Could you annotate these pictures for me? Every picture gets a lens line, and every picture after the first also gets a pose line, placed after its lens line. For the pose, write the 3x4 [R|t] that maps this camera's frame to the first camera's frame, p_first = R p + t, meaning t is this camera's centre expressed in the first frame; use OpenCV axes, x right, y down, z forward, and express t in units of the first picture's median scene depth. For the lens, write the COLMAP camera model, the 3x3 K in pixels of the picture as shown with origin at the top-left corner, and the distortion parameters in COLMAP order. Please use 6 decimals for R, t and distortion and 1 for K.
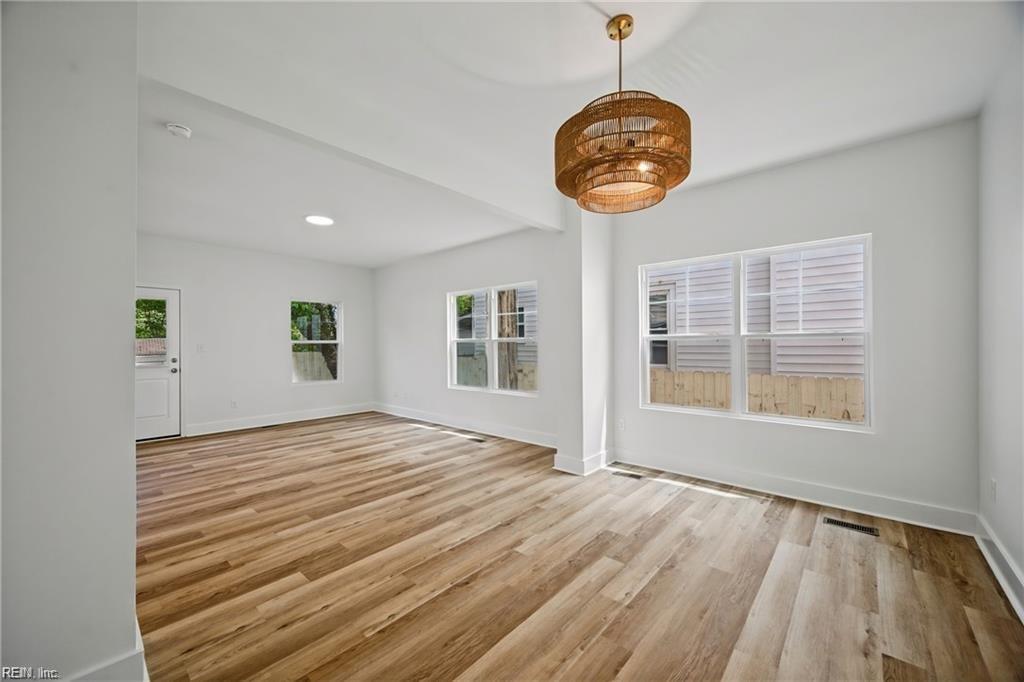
lens RADIAL K [[397.8, 0, 510.2], [0, 397.8, 343.1], [0, 0, 1]] dist [0.000623, 0.000084]
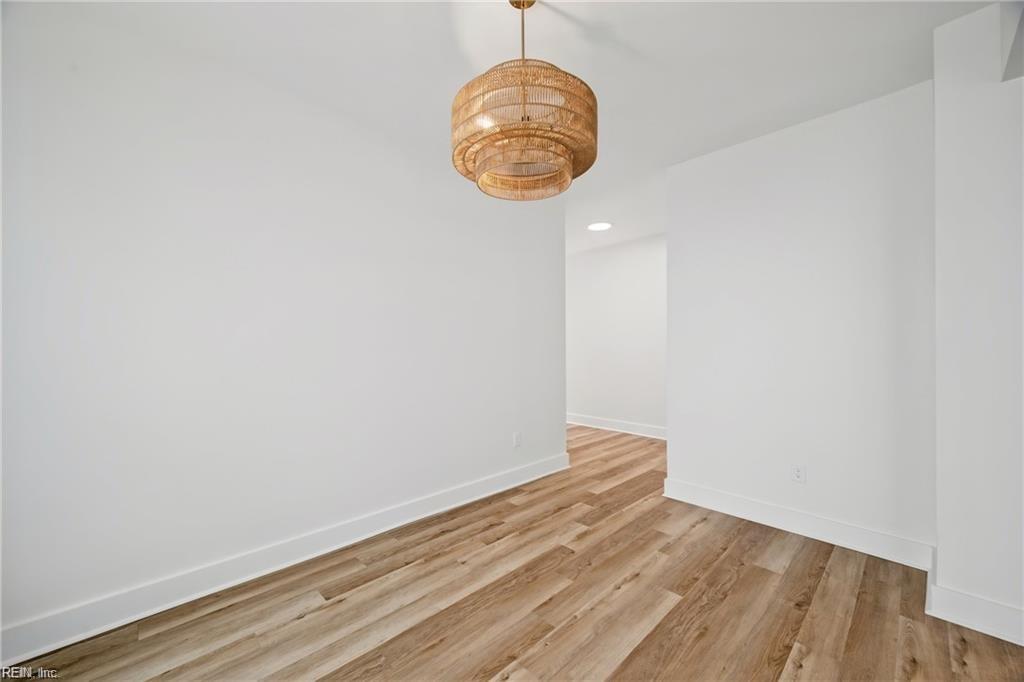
lens RADIAL K [[397.8, 0, 512.1], [0, 397.8, 342.2], [0, 0, 1]] dist [0.000623, 0.000084]
pose [[-0.997329, 0.009885, 0.072374, 0.136289], [0.009505, 0.999939, -0.005586, 0.001643], [-0.072425, -0.004884, -0.997362, 1.075299]]
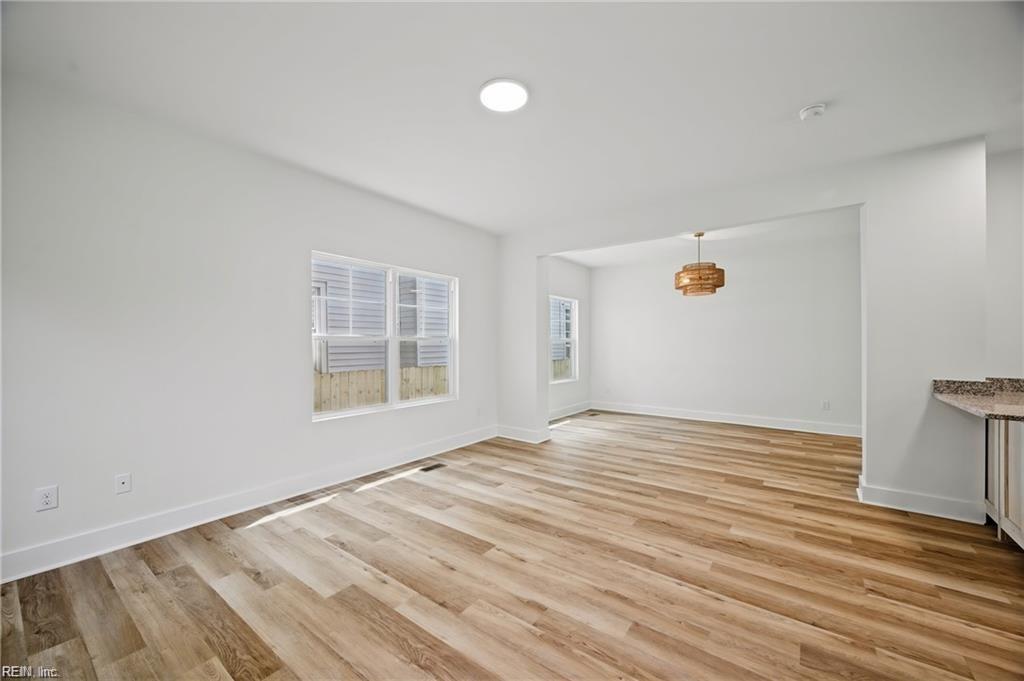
lens RADIAL K [[398.9, 0, 510.8], [0, 398.9, 342.5], [0, 0, 1]] dist [-0.001349, -0.000073]
pose [[-0.082484, 0.009127, 0.996551, -1.396854], [-0.000152, 0.999958, -0.009170, 0.012438], [-0.996592, -0.000908, -0.082479, 1.462446]]
